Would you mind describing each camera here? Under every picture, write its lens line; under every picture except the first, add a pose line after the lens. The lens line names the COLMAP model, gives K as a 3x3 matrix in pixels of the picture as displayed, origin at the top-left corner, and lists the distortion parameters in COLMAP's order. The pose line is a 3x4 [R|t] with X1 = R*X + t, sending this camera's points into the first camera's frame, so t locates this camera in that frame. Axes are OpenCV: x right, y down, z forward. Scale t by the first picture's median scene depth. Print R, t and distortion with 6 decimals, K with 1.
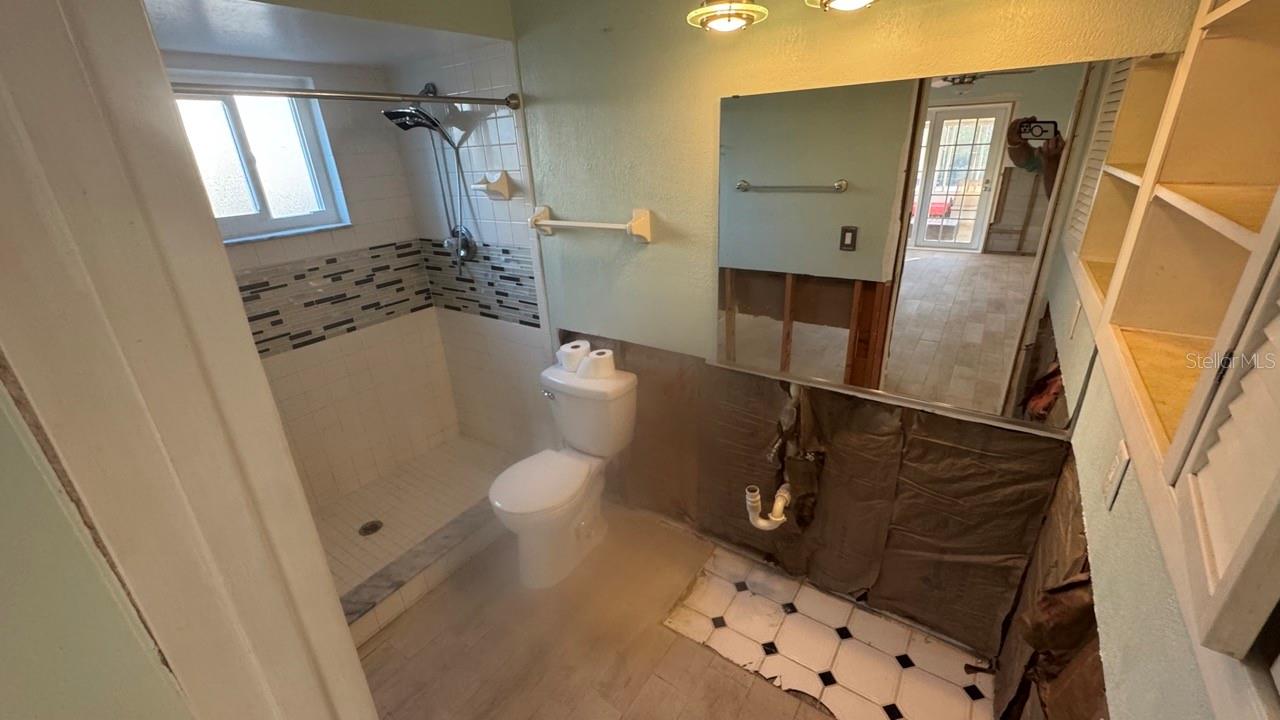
lens RADIAL K [[507.0, 0, 639.3], [0, 507.0, 361.1], [0, 0, 1]] dist [-0.000936, -0.000041]
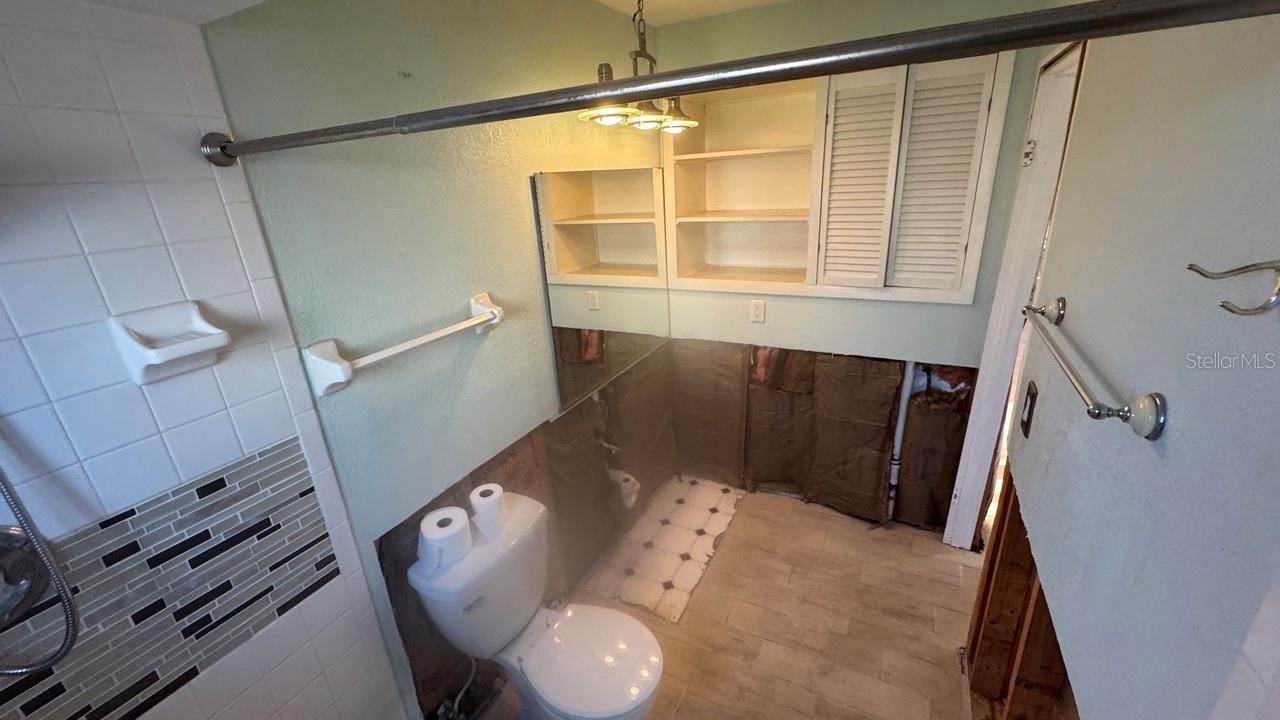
lens RADIAL K [[507.0, 0, 637.4], [0, 507.0, 360.3], [0, 0, 1]] dist [-0.000936, -0.000041]
pose [[-0.112435, -0.289086, 0.950677, -0.742334], [0.447046, 0.839732, 0.308221, -0.305959], [-0.887417, 0.459651, 0.034819, 0.693360]]
